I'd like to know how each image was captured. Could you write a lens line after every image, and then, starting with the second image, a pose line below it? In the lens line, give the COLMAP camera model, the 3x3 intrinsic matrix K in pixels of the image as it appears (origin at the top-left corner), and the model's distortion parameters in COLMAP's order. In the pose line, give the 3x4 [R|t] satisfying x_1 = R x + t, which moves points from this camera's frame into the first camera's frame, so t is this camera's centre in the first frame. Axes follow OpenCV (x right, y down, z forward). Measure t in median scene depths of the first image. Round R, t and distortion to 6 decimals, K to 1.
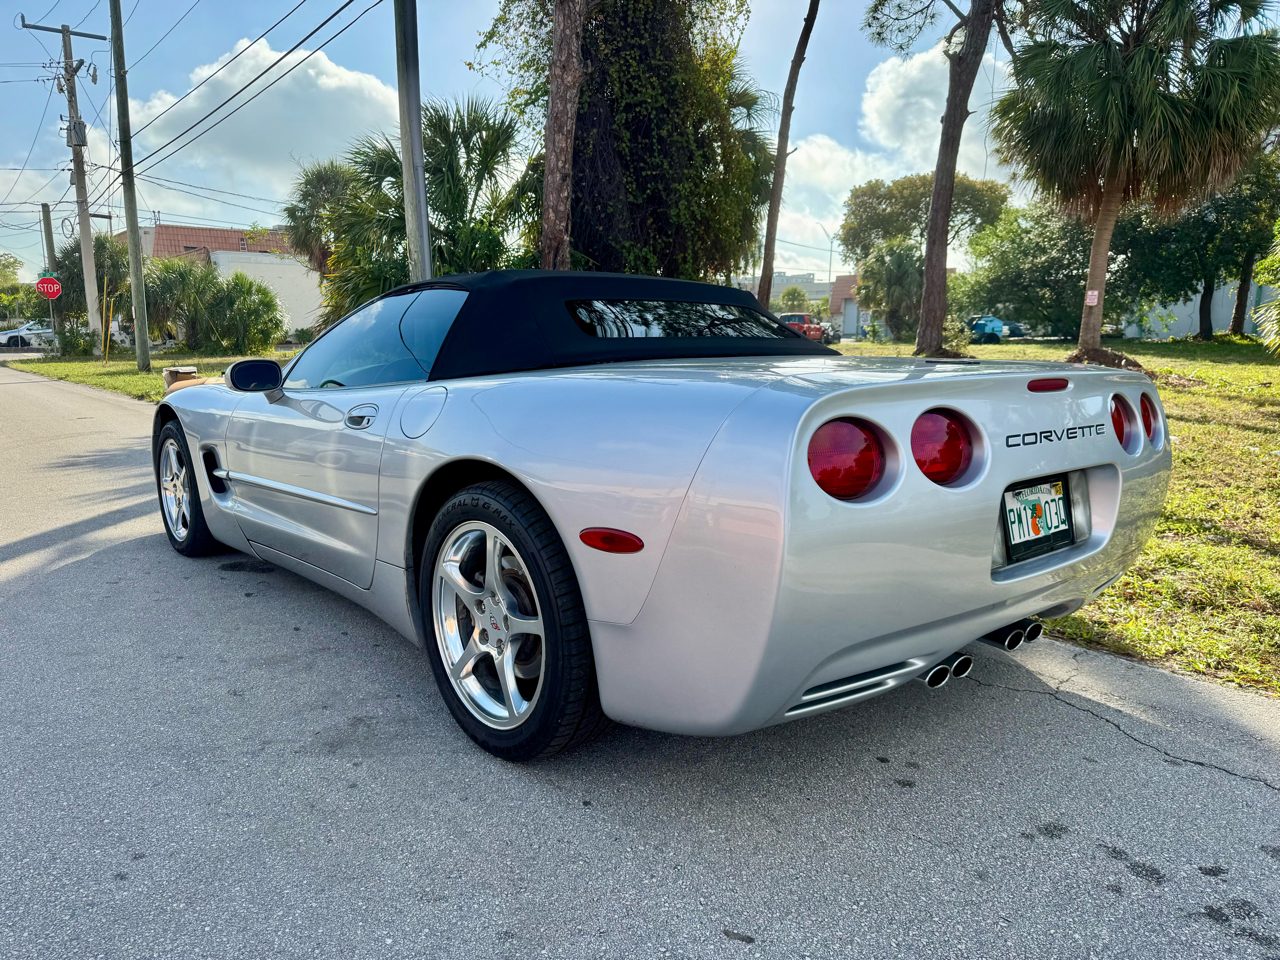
lens RADIAL K [[926.4, 0, 643.0], [0, 926.4, 481.5], [0, 0, 1]] dist [0.002045, 0.002890]
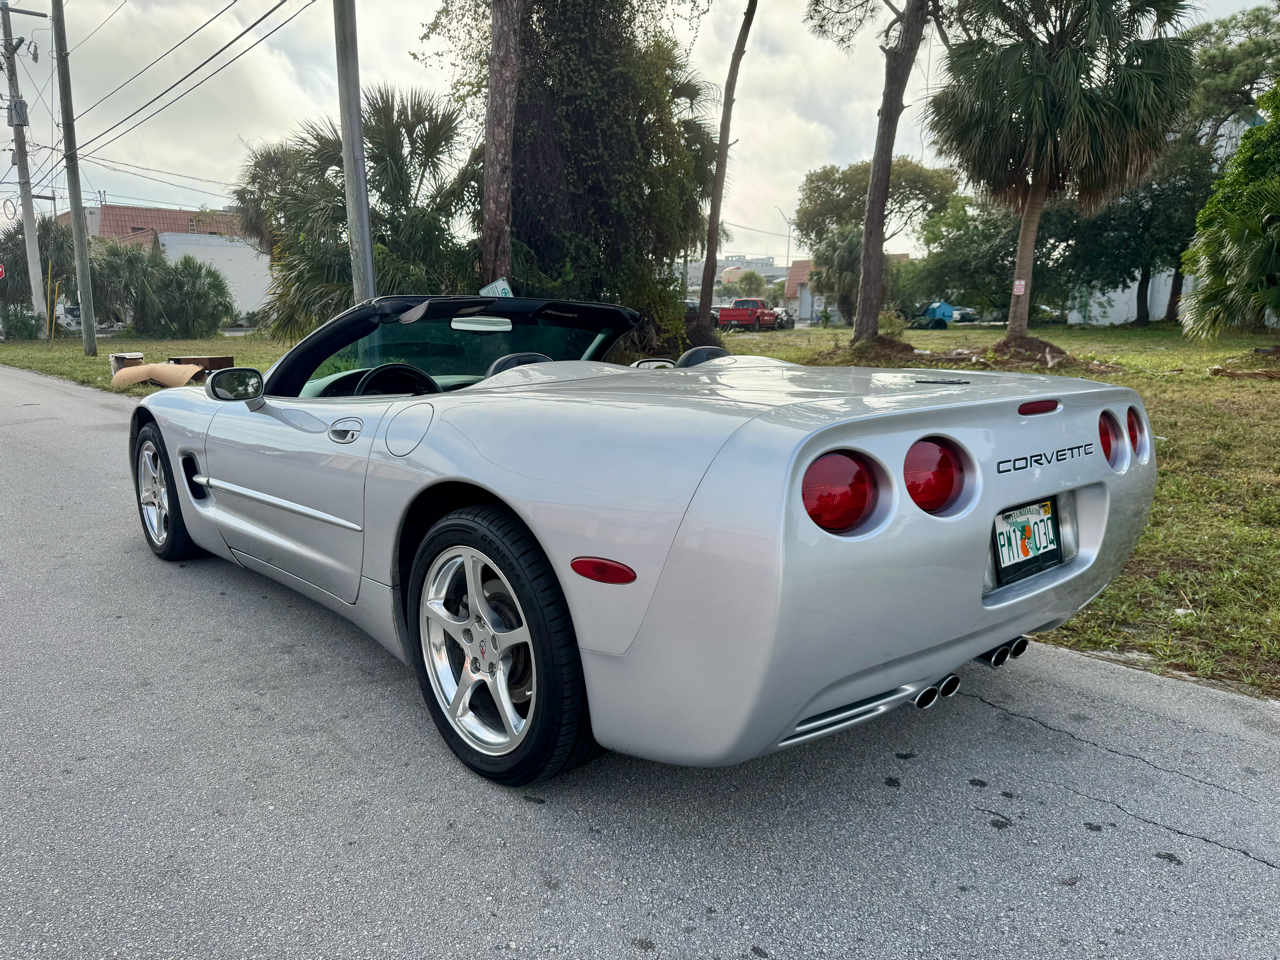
lens RADIAL K [[923.9, 0, 638.9], [0, 923.9, 483.4], [0, 0, 1]] dist [-0.004396, 0.004075]
pose [[0.999189, -0.004161, 0.040054, 0.014257], [0.003369, 0.999798, 0.019809, 0.000180], [-0.040129, -0.019658, 0.999001, -0.023973]]
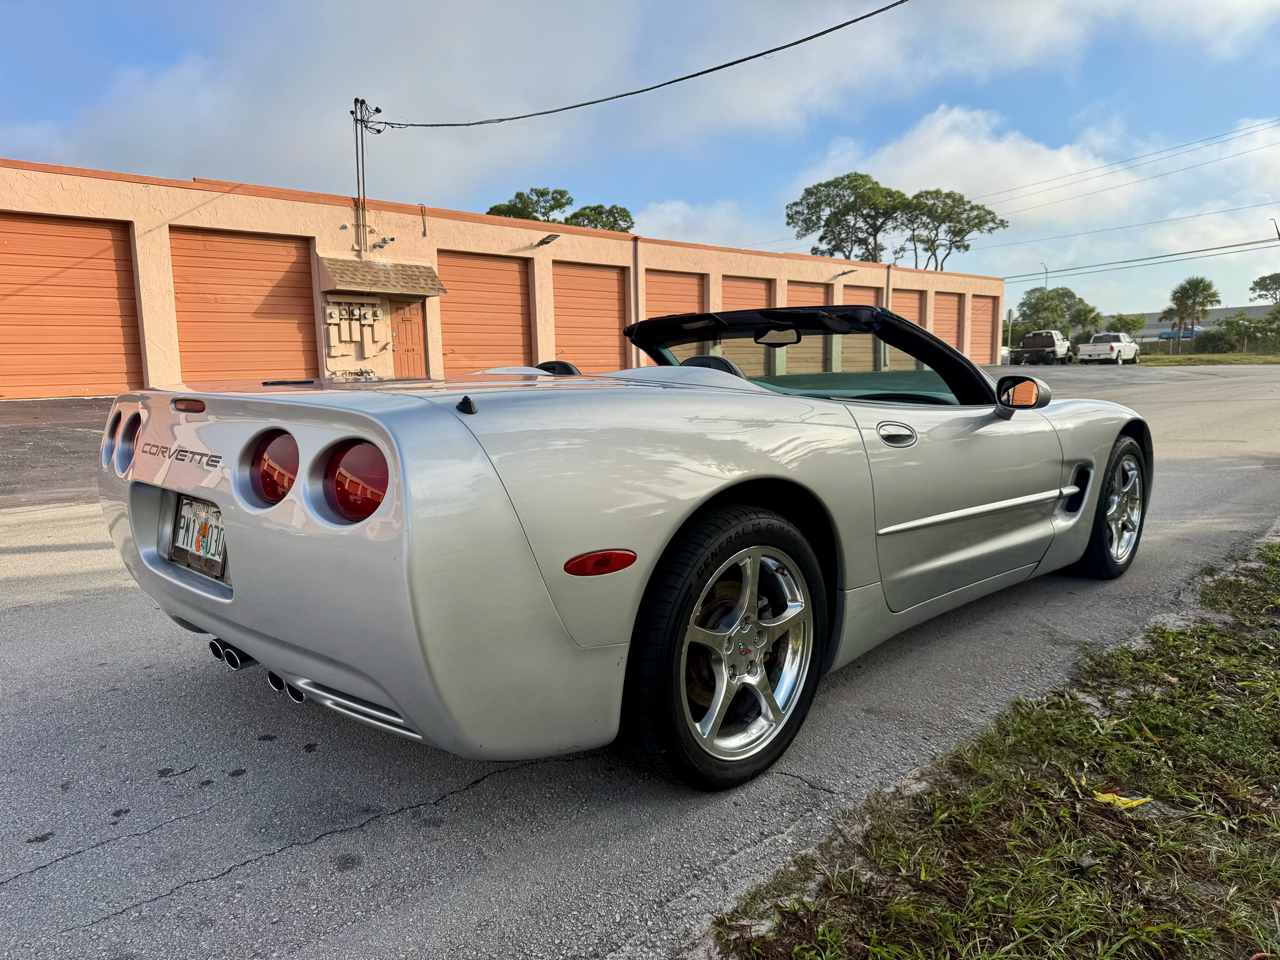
lens RADIAL K [[923.9, 0, 638.9], [0, 923.9, 483.4], [0, 0, 1]] dist [-0.004396, 0.004075]
pose [[0.078852, 0.131795, -0.988136, 1.104216], [-0.142189, 0.982574, 0.119706, -0.120257], [0.986694, 0.131063, 0.096218, 0.961889]]
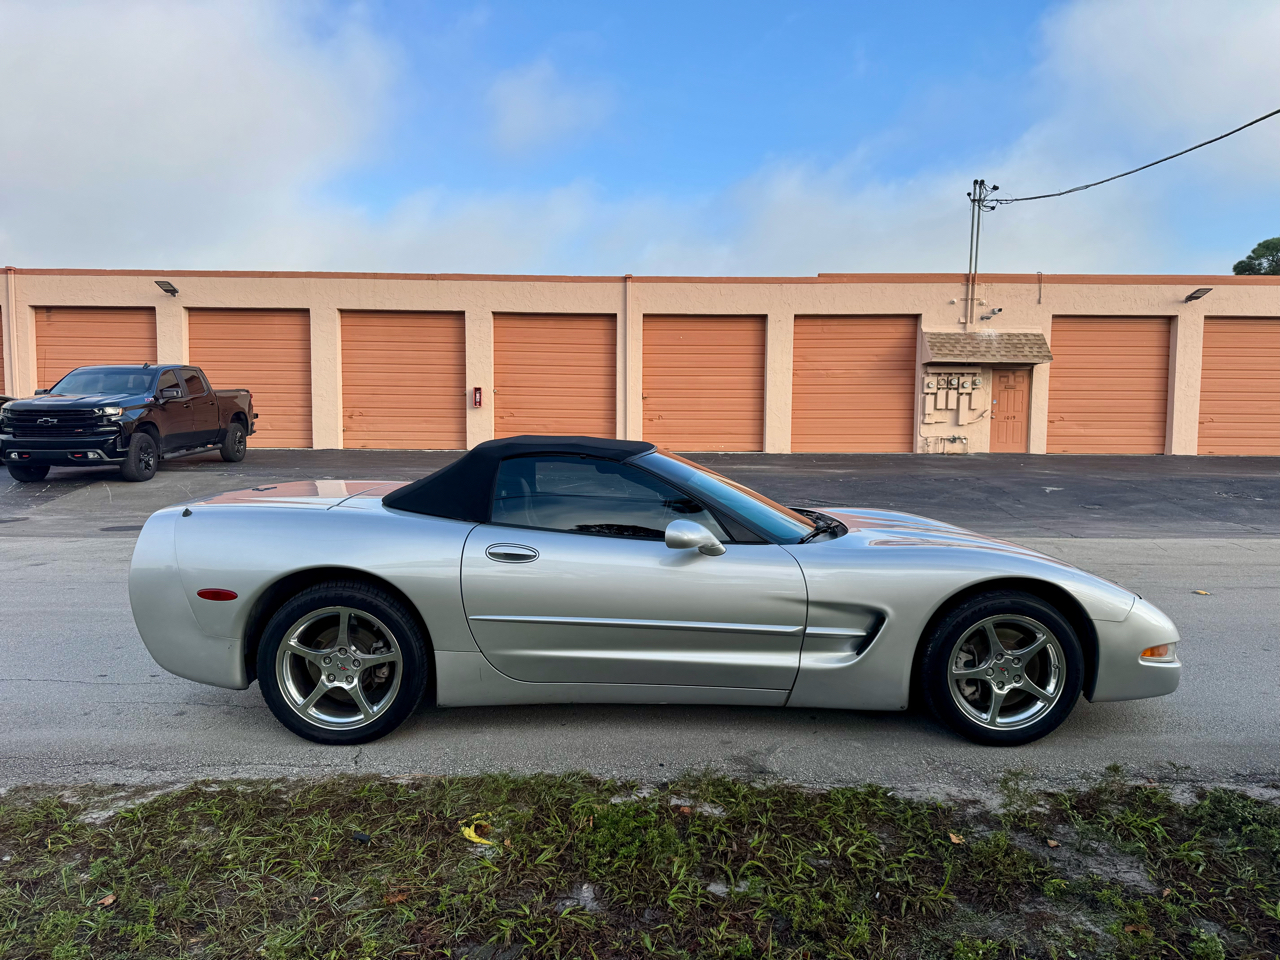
lens RADIAL K [[922.8, 0, 643.4], [0, 922.8, 486.6], [0, 0, 1]] dist [0.004839, -0.006191]
pose [[-0.665053, 0.059908, -0.744389, 1.052523], [-0.116965, 0.976119, 0.183057, -0.446032], [0.737579, 0.208811, -0.642164, 2.243703]]
